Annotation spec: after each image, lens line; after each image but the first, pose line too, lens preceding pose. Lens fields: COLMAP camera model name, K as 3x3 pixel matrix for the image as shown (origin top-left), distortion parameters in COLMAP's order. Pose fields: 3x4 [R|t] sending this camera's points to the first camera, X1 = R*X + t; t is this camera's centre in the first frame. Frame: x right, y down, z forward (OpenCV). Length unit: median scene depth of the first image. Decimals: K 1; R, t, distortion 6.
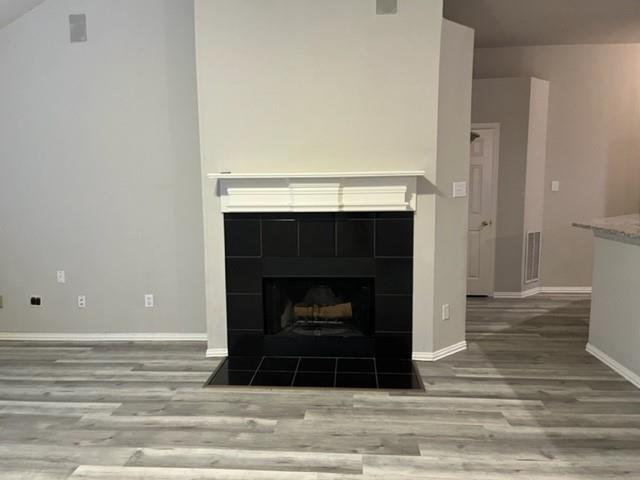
lens RADIAL K [[484.1, 0, 315.7], [0, 484.1, 241.8], [0, 0, 1]] dist [0.074977, -0.100944]
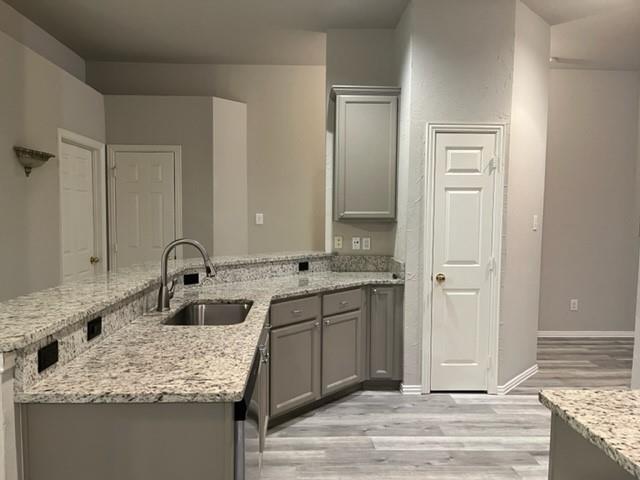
lens RADIAL K [[484.1, 0, 315.7], [0, 484.1, 241.8], [0, 0, 1]] dist [0.074977, -0.100944]
pose [[0.993701, 0.012901, 0.111323, 0.814472], [-0.005981, 0.998042, -0.062266, -0.026451], [-0.111908, 0.061208, 0.991832, 0.170086]]
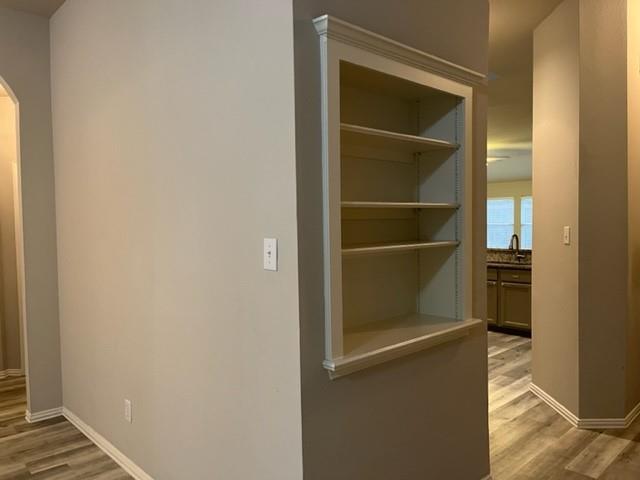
lens RADIAL K [[484.1, 0, 315.7], [0, 484.1, 241.8], [0, 0, 1]] dist [0.074977, -0.100944]
pose [[-0.671539, 0.048266, -0.739396, 2.448606], [-0.070914, 0.989109, 0.128973, -0.215503], [0.737568, 0.139044, -0.660802, 1.481163]]
